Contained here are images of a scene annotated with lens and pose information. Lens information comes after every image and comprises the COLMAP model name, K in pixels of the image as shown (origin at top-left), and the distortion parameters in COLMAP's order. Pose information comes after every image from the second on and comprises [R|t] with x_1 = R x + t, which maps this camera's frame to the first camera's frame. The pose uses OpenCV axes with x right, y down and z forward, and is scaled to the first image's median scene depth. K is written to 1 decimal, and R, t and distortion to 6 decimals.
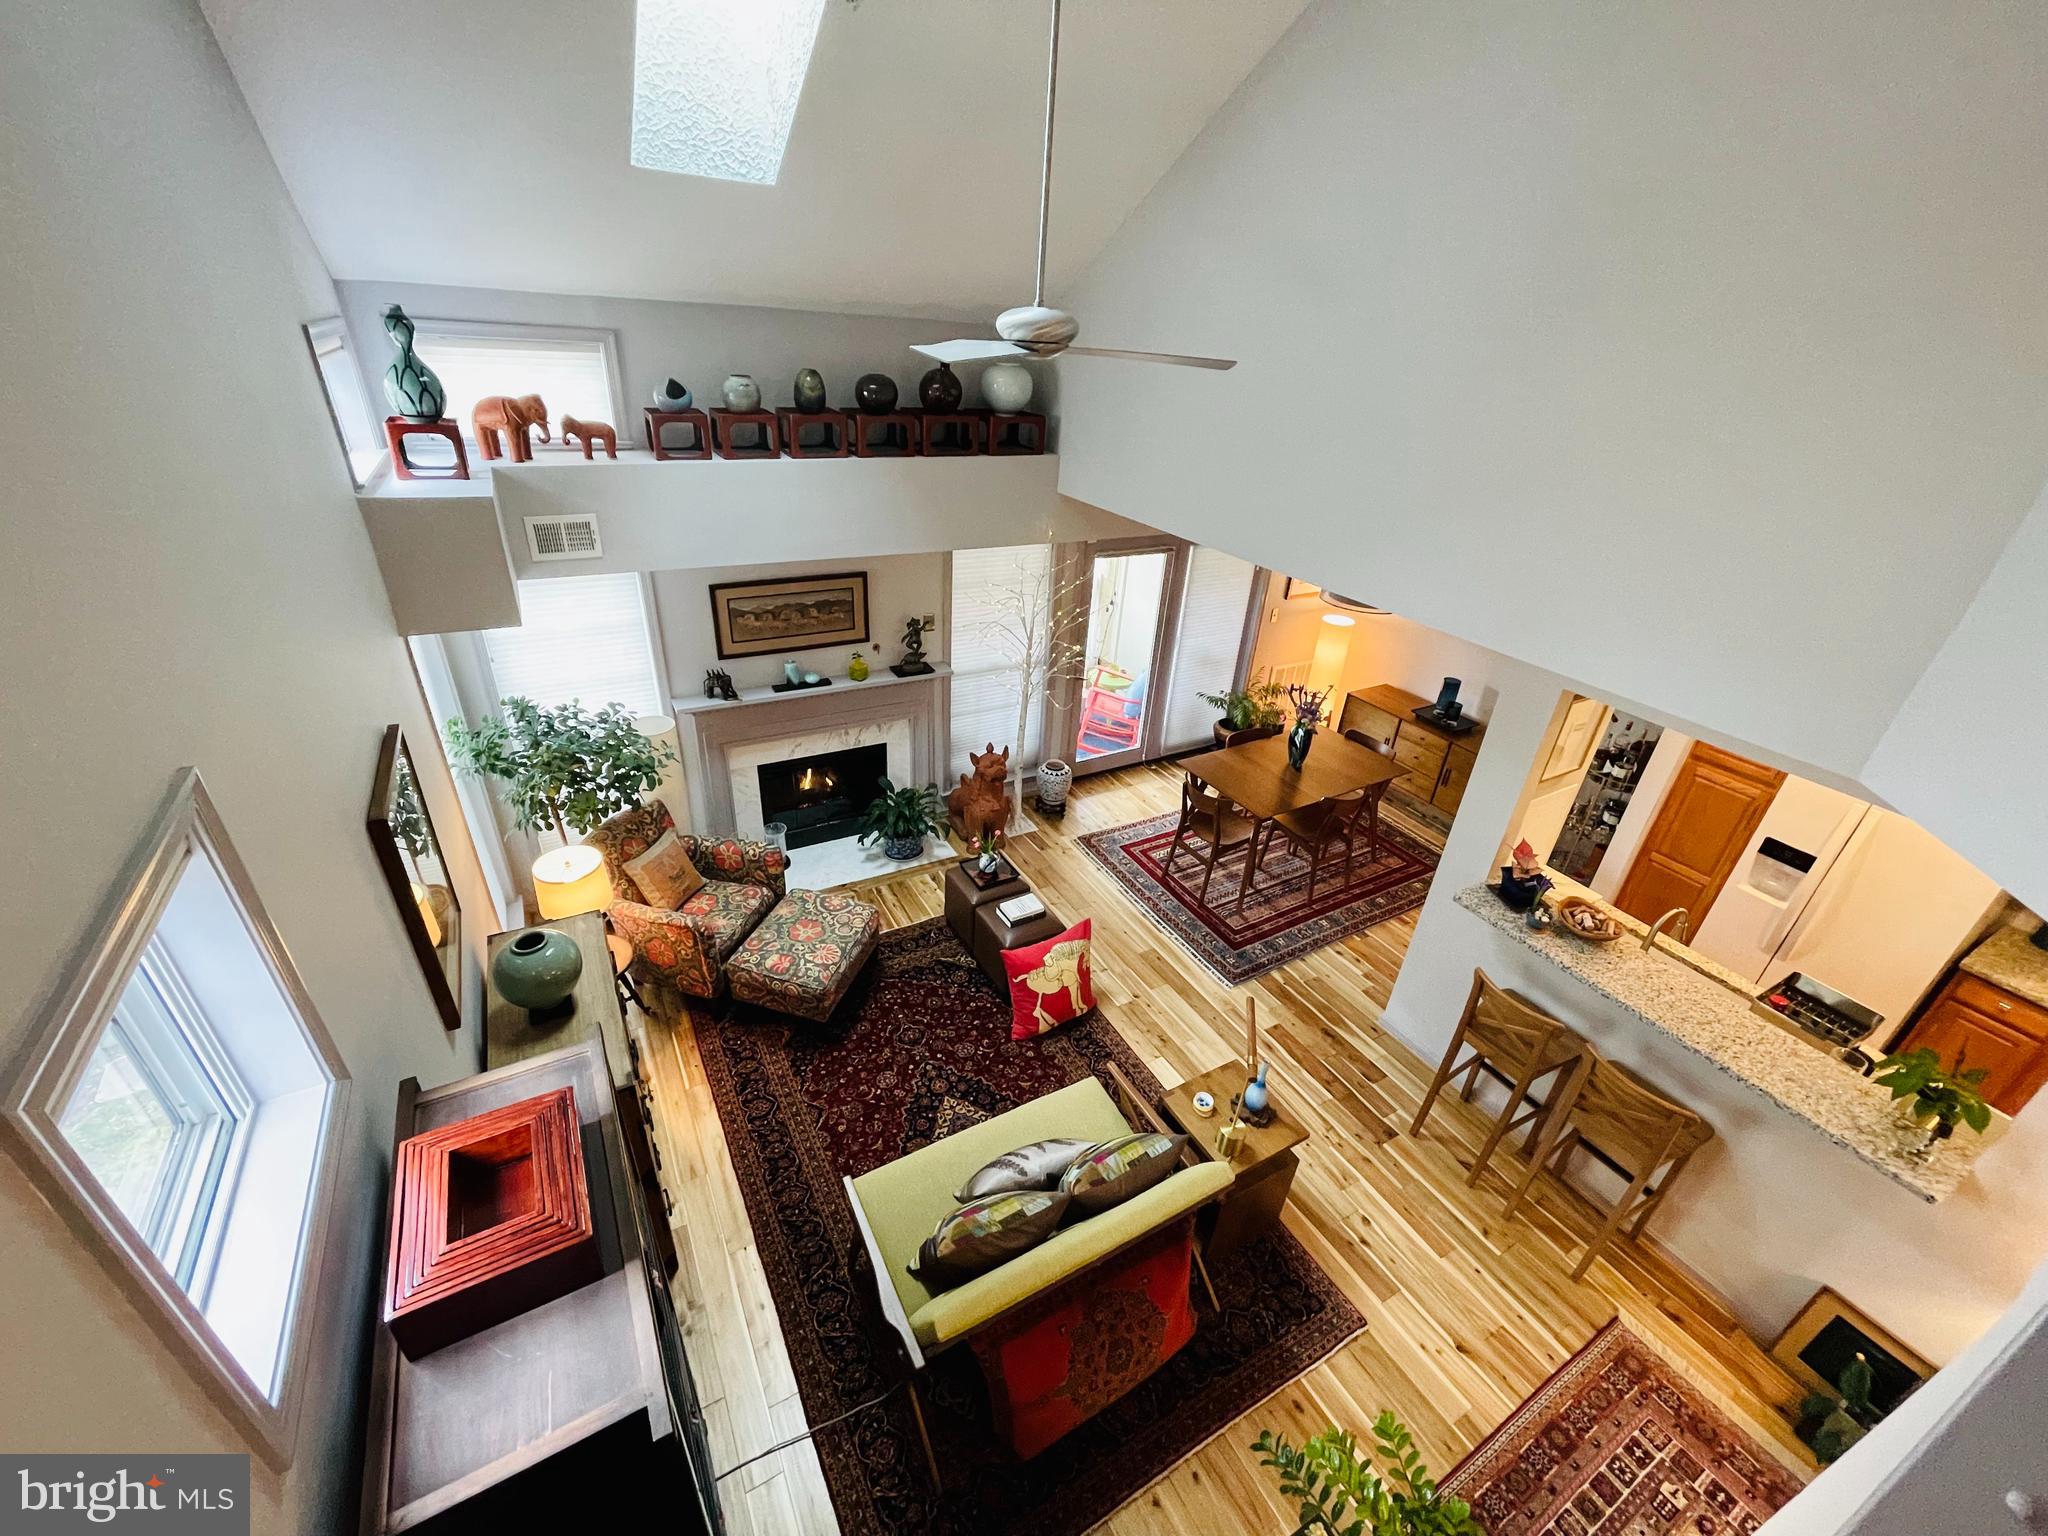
lens RADIAL K [[839.0, 0, 1017.2], [0, 839.0, 771.8], [0, 0, 1]] dist [-0.002337, 0.001694]
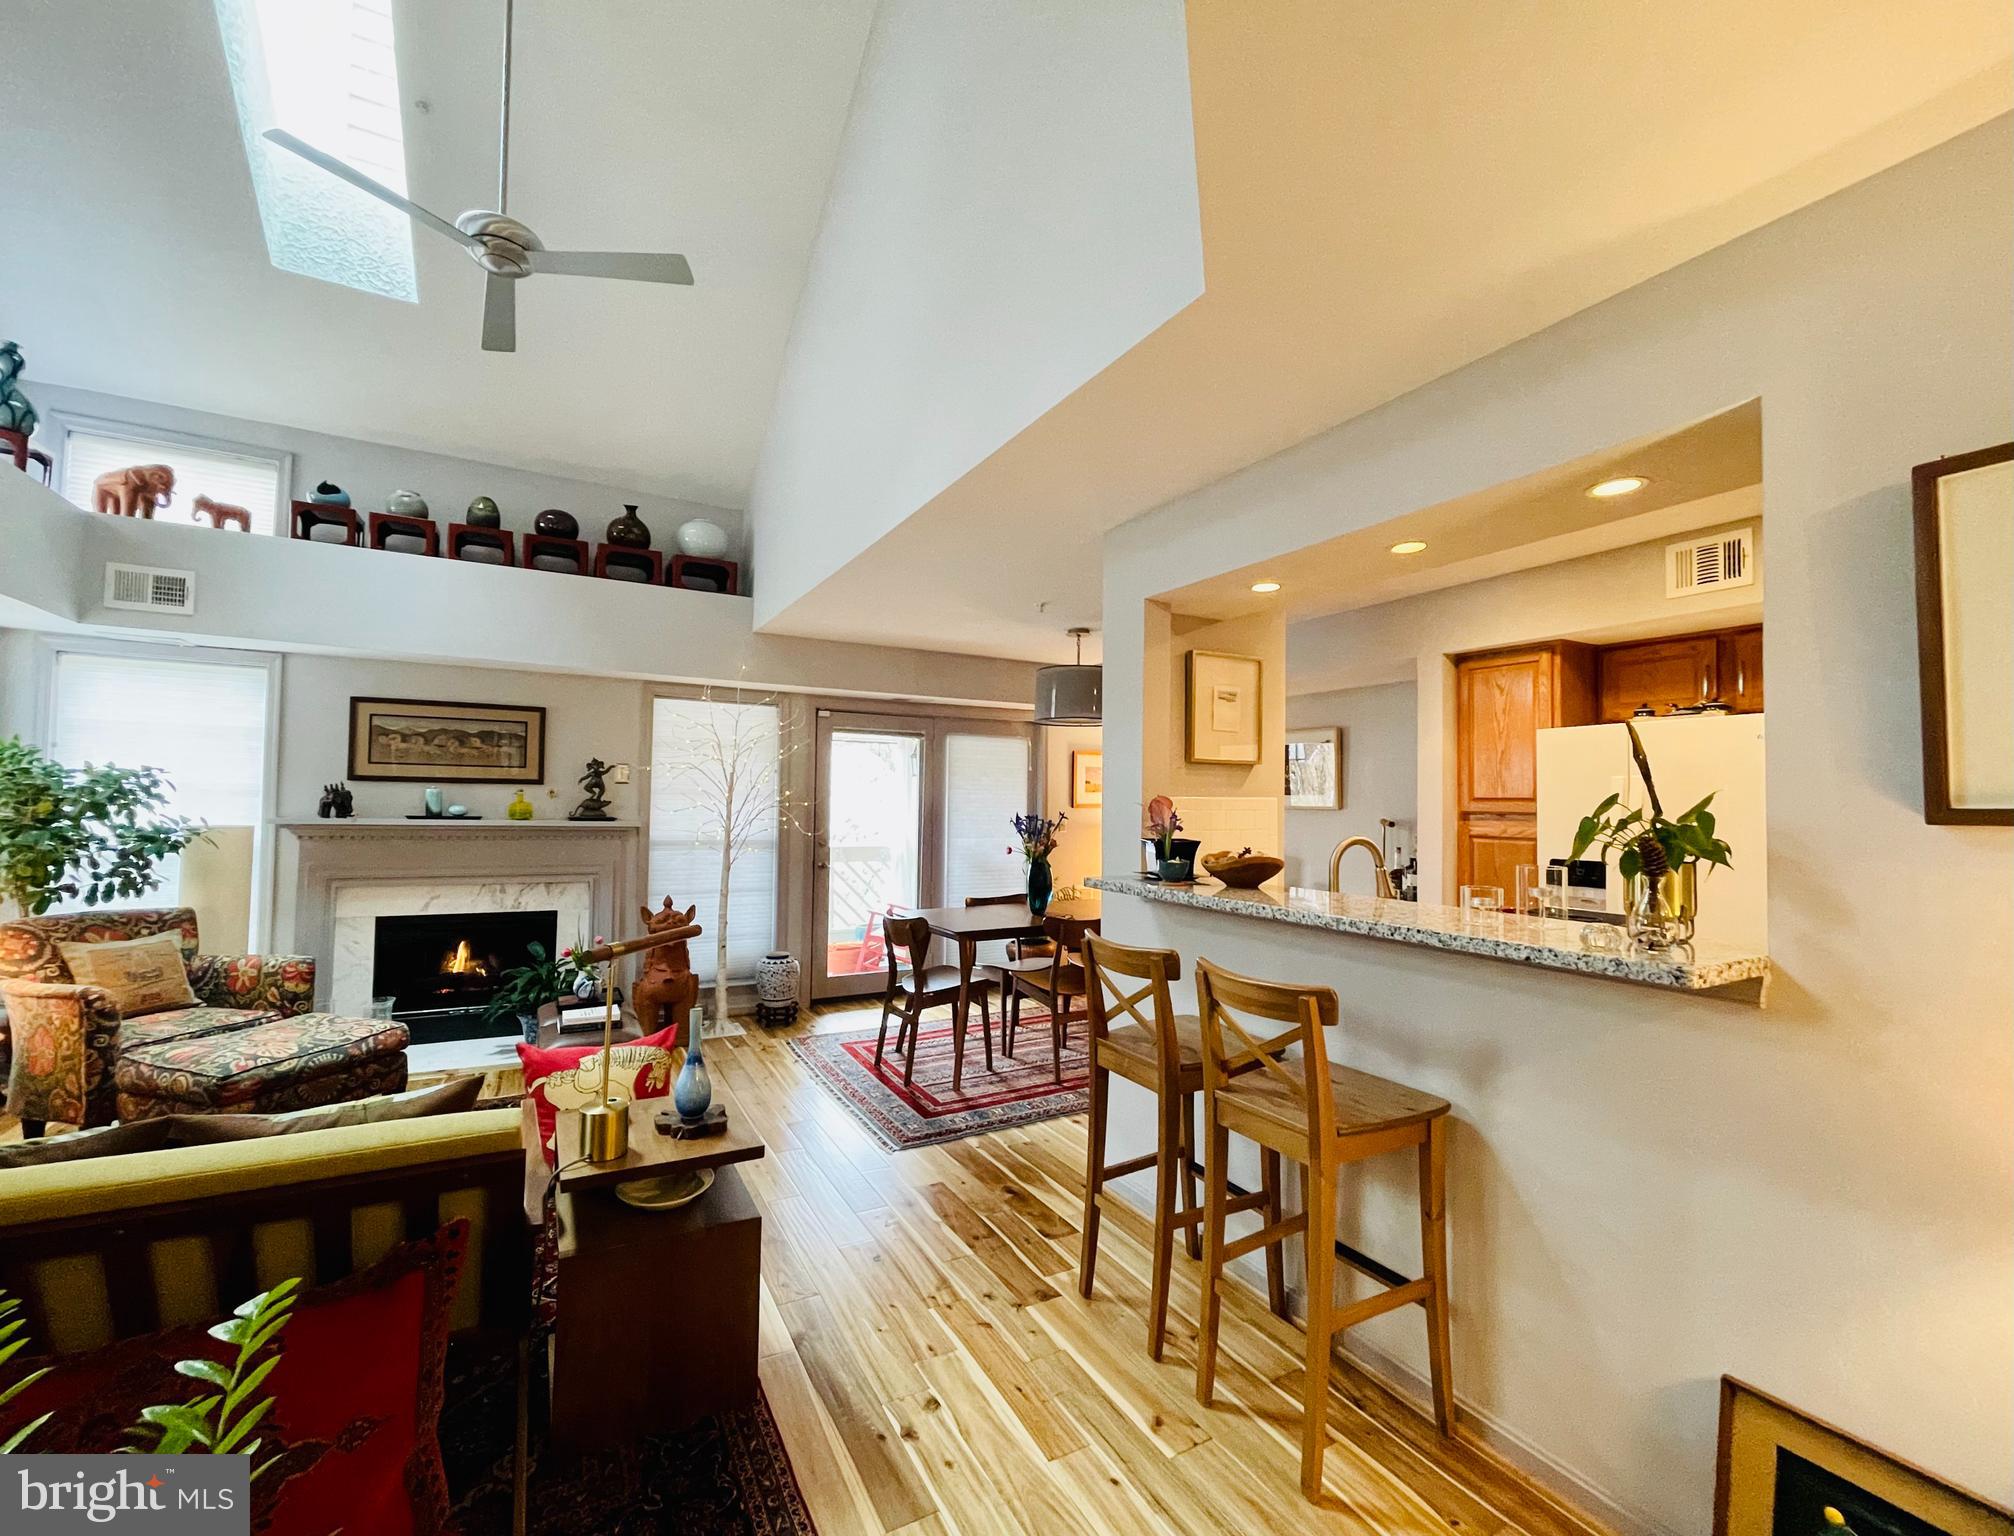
lens RADIAL K [[838.2, 0, 989.9], [0, 838.2, 779.2], [0, 0, 1]] dist [-0.006554, 0.001552]
pose [[0.998997, -0.040940, -0.018109, 0.349986], [0.026021, 0.860224, -0.509252, 0.339919], [0.036427, 0.508271, 0.860427, 0.248994]]
